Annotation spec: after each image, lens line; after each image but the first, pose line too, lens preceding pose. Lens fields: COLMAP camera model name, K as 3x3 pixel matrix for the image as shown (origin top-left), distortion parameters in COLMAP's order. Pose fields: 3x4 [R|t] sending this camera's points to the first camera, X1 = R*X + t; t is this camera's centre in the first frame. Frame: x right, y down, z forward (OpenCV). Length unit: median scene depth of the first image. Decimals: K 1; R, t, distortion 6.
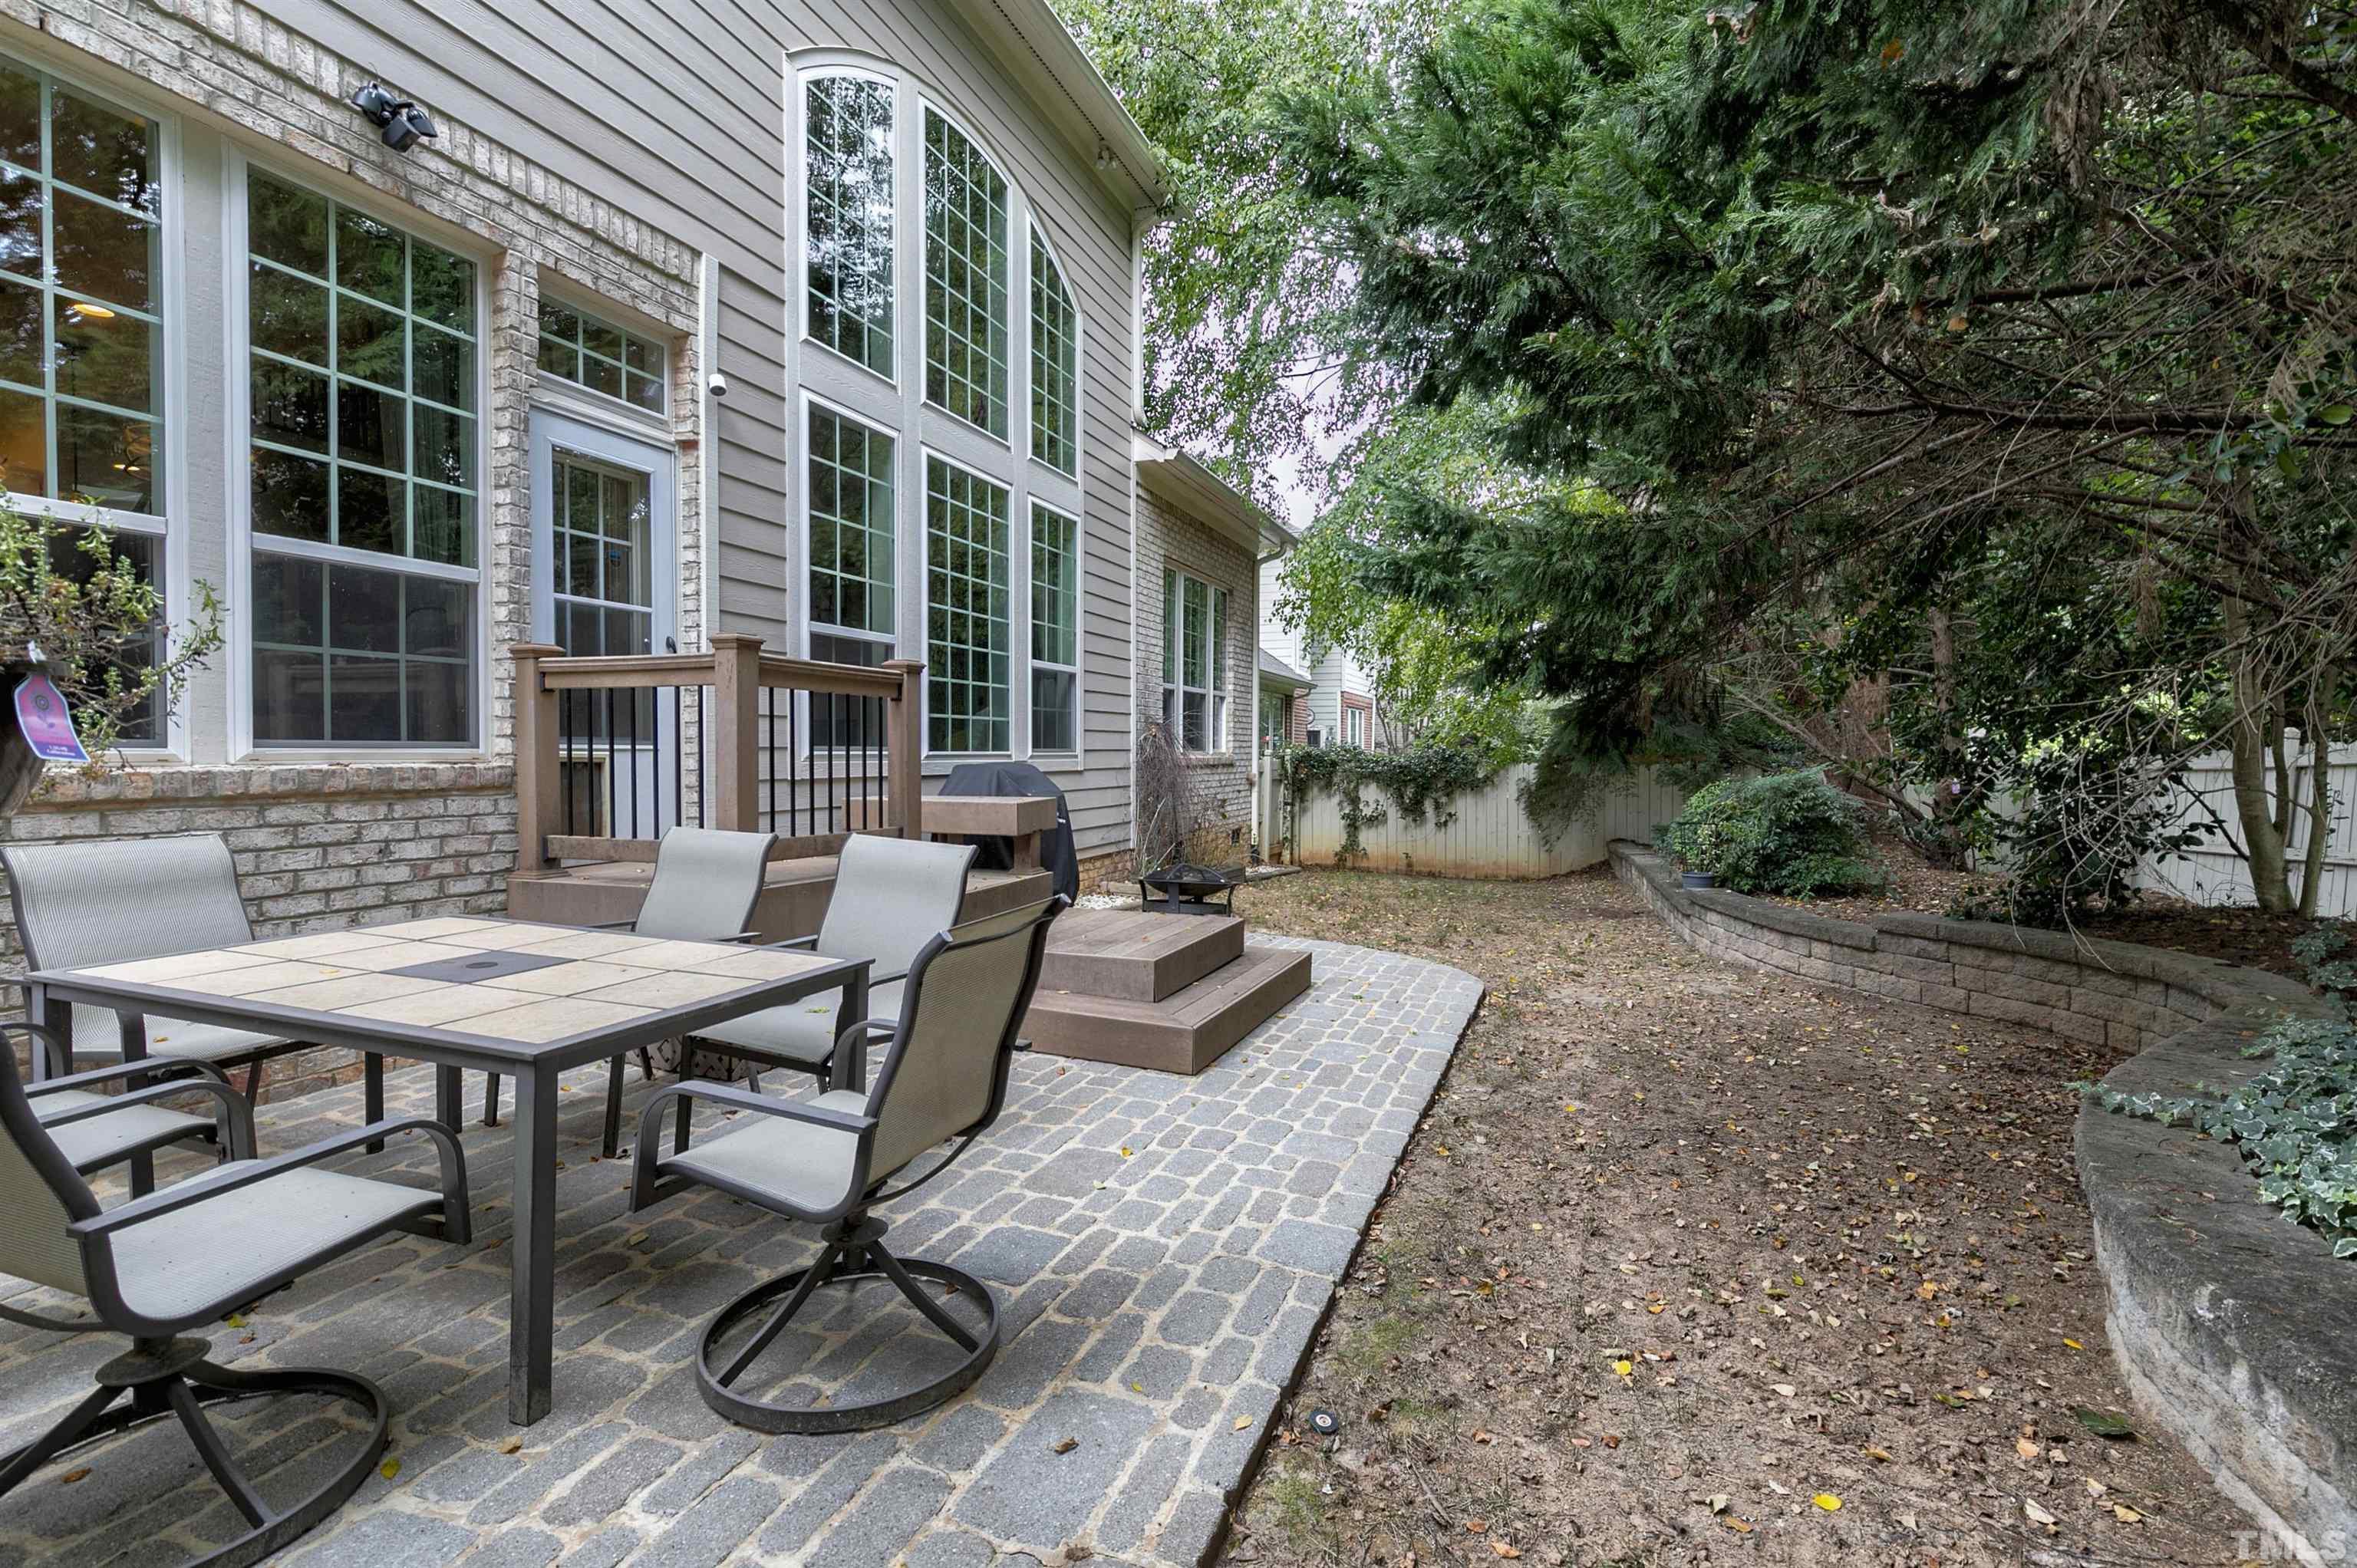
lens RADIAL K [[1079.8, 0, 1177.8], [0, 1079.8, 767.9], [0, 0, 1]] dist [0.011454, -0.000884]
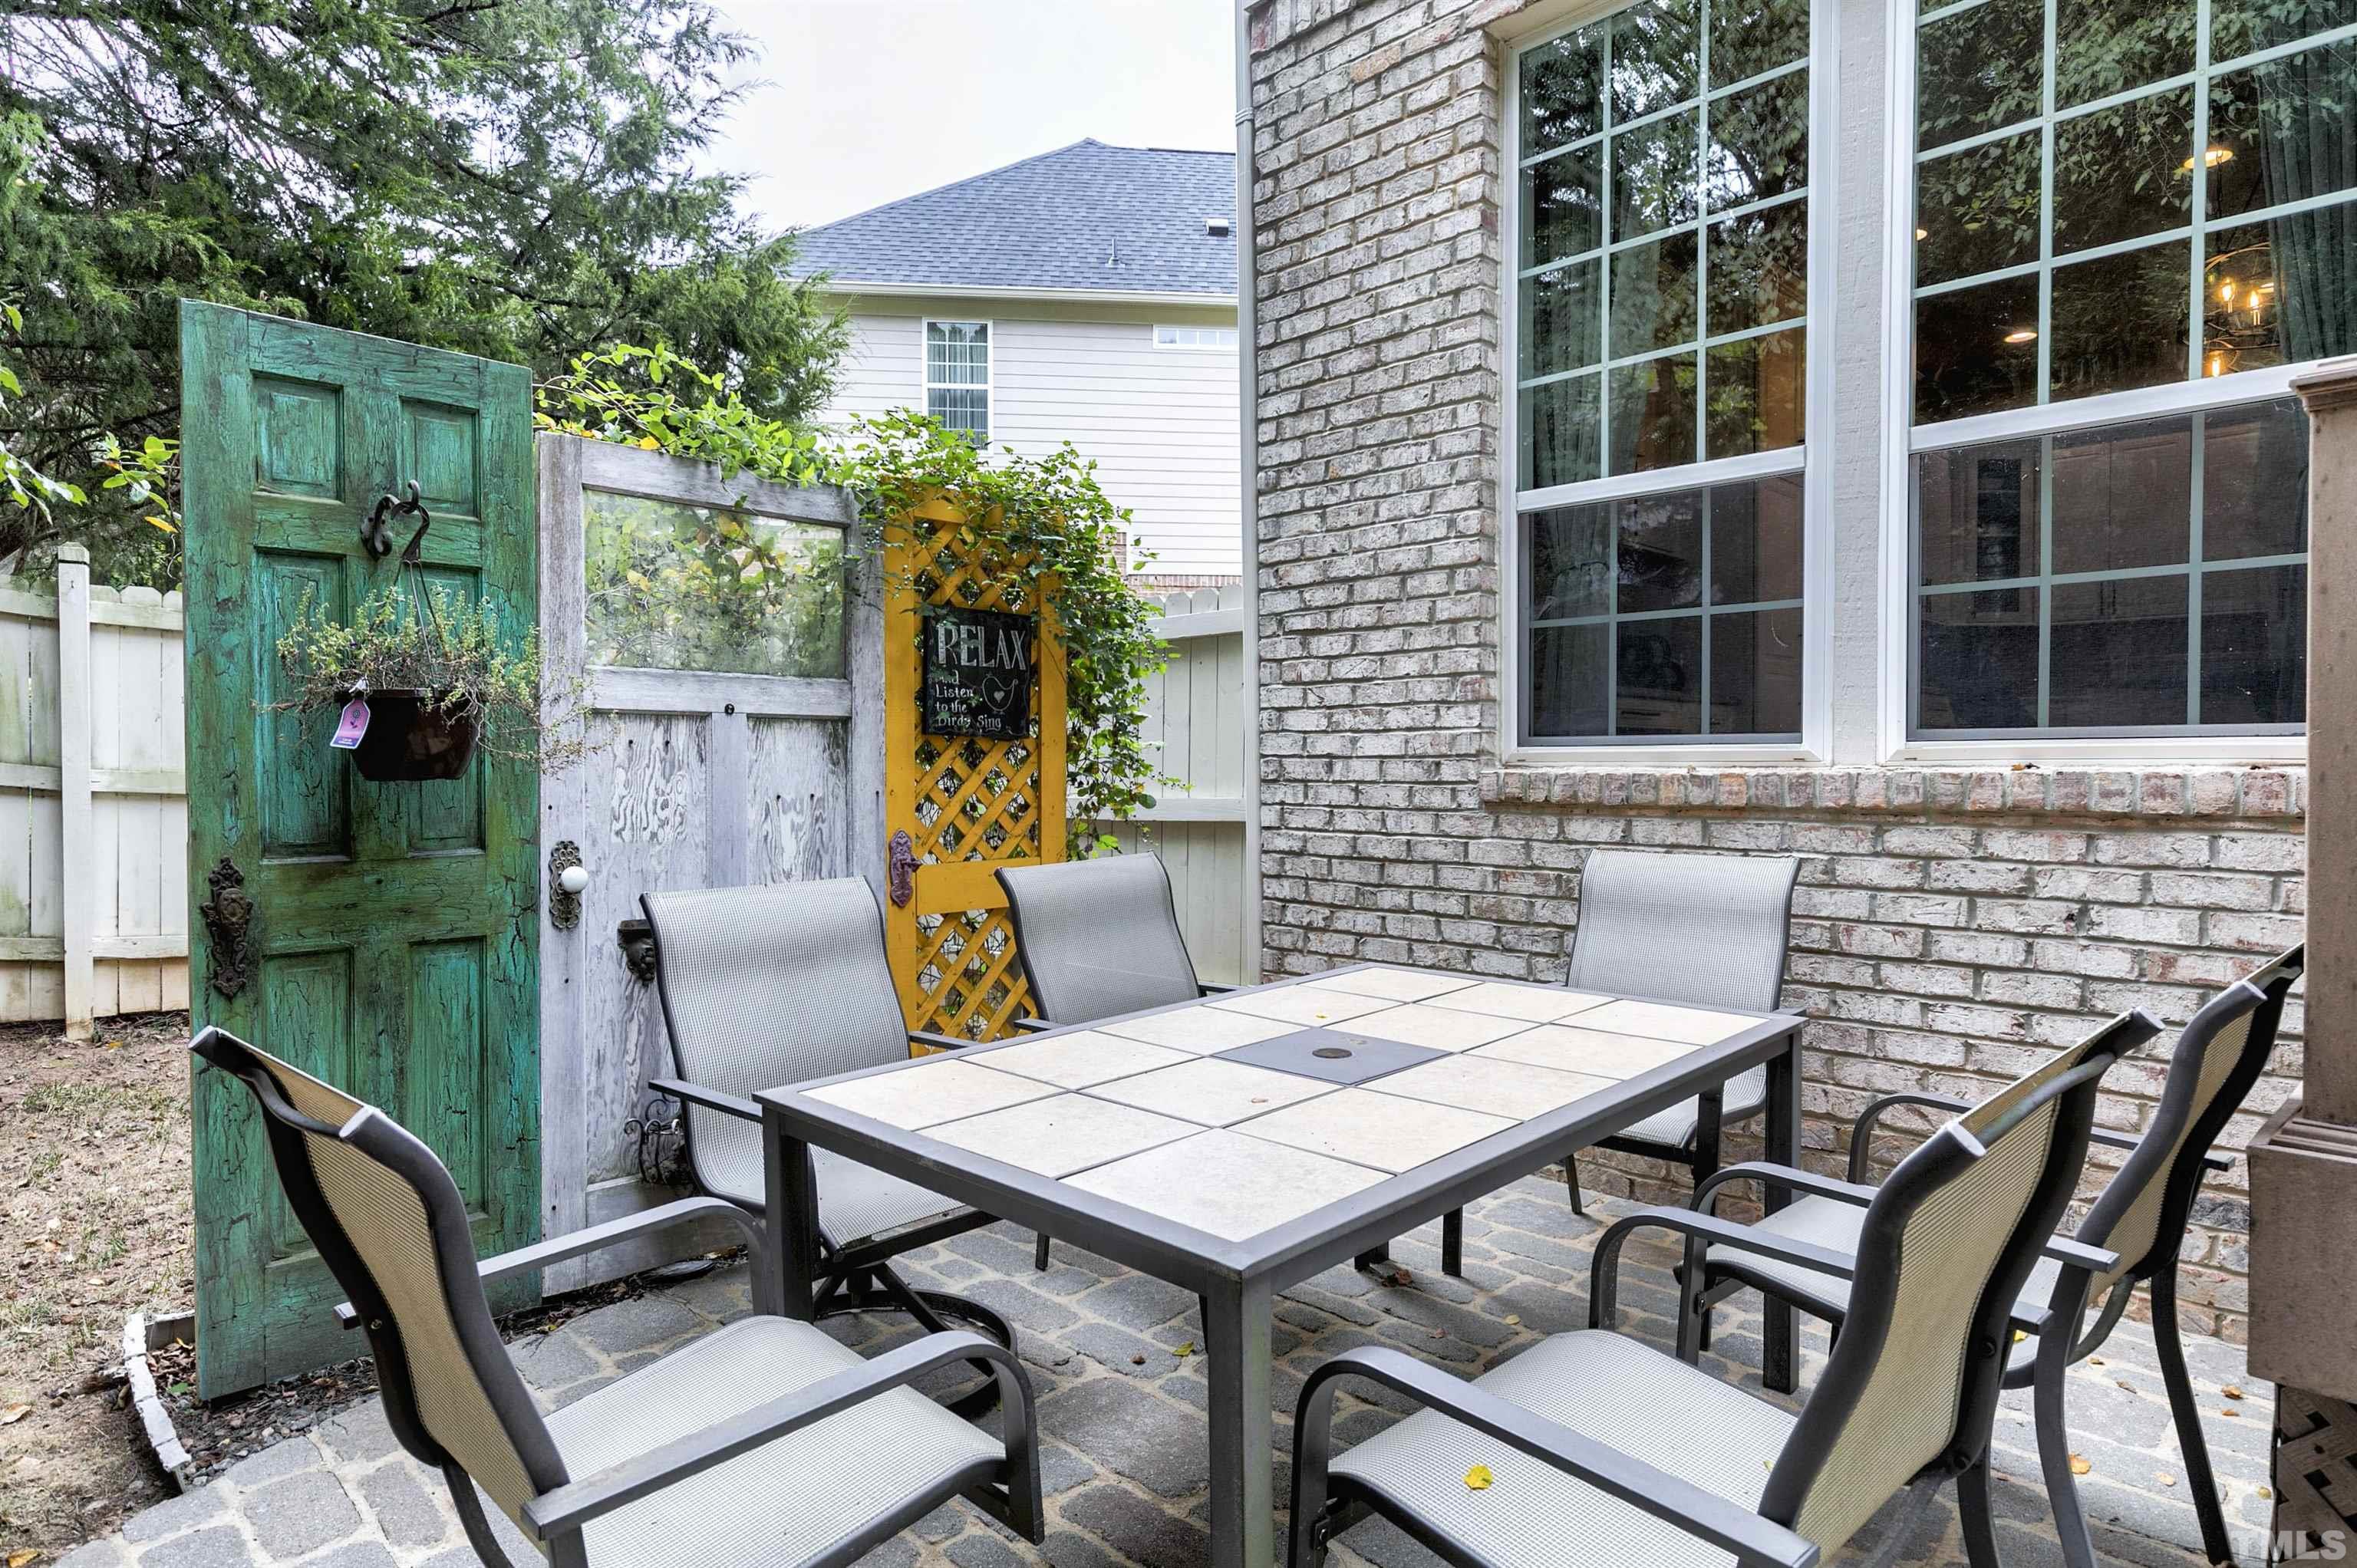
lens RADIAL K [[1303.0, 0, 1181.3], [0, 1303.0, 788.3], [0, 0, 1]] dist [0.001589, -0.000114]
pose [[-0.394610, 0.020258, -0.918626, 0.084576], [-0.009130, 0.999621, 0.025966, -0.005234], [0.918804, 0.018633, -0.394275, 0.840252]]
